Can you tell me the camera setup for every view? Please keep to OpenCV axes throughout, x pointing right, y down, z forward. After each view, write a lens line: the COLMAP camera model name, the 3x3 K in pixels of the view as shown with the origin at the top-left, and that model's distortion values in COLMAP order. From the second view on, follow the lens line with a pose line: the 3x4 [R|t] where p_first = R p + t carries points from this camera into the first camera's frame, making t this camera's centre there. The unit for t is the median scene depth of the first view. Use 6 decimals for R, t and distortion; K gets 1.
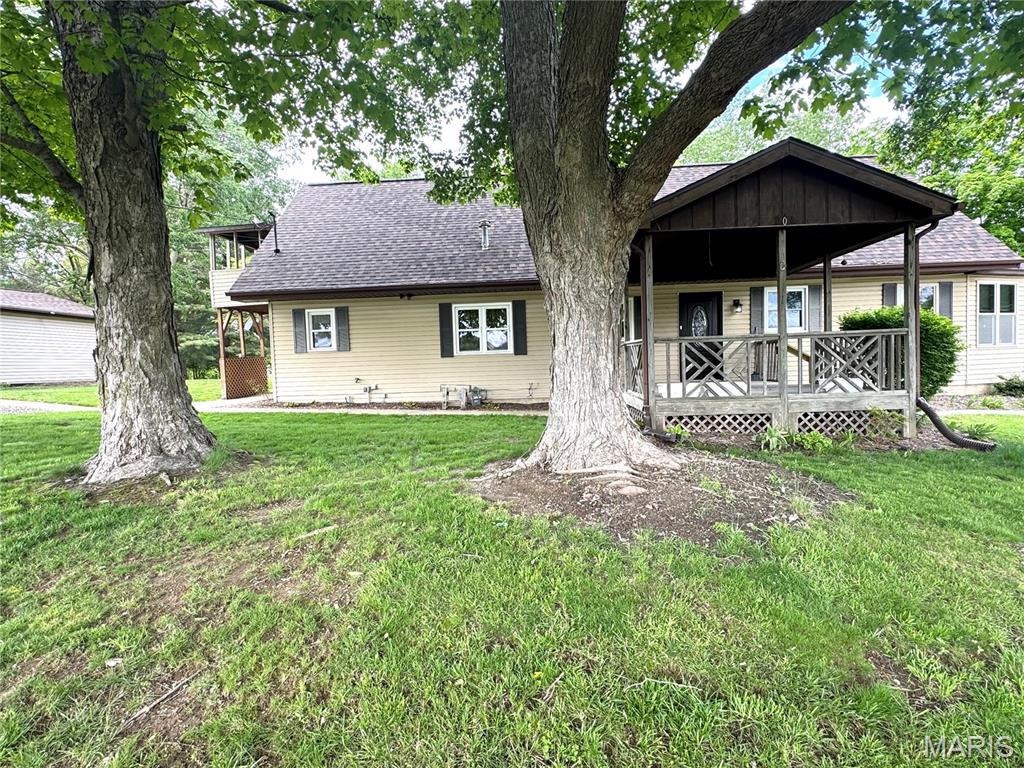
lens RADIAL K [[504.9, 0, 513.0], [0, 504.9, 382.6], [0, 0, 1]] dist [-0.003026, -0.000248]
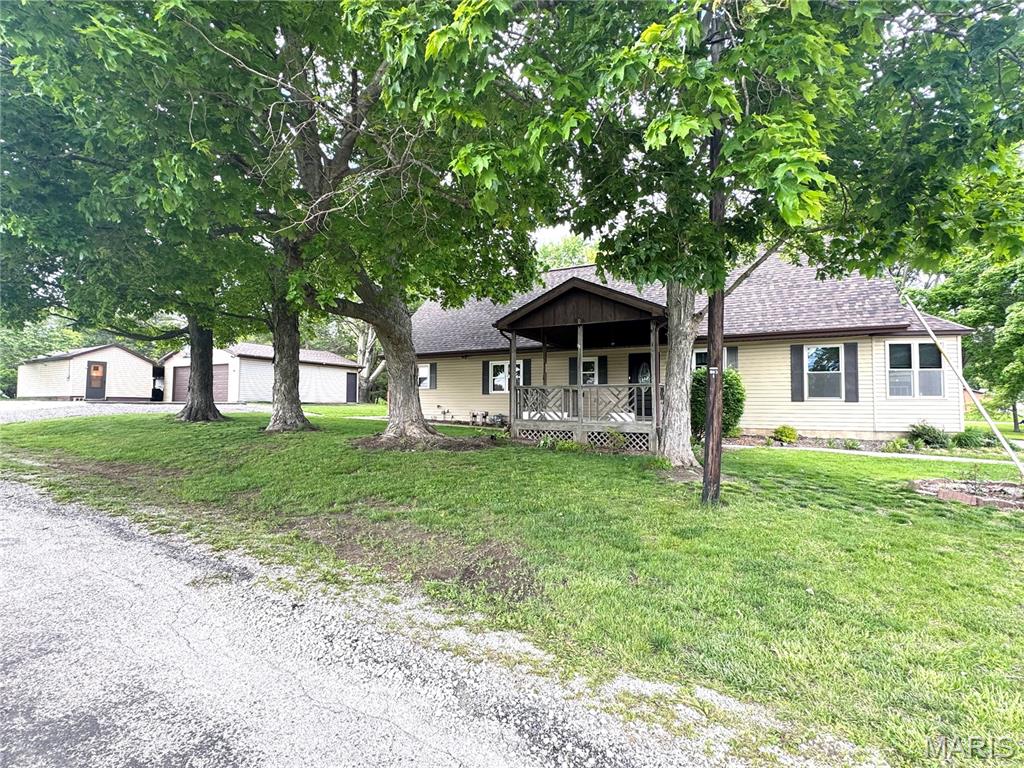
lens RADIAL K [[478.7, 0, 511.4], [0, 478.7, 384.4], [0, 0, 1]] dist [-0.002394, -0.000051]
pose [[0.902409, 0.019234, -0.430451, 0.662817], [-0.051186, 0.996714, -0.062771, 0.010086], [0.427829, 0.078679, 0.900429, -0.371369]]
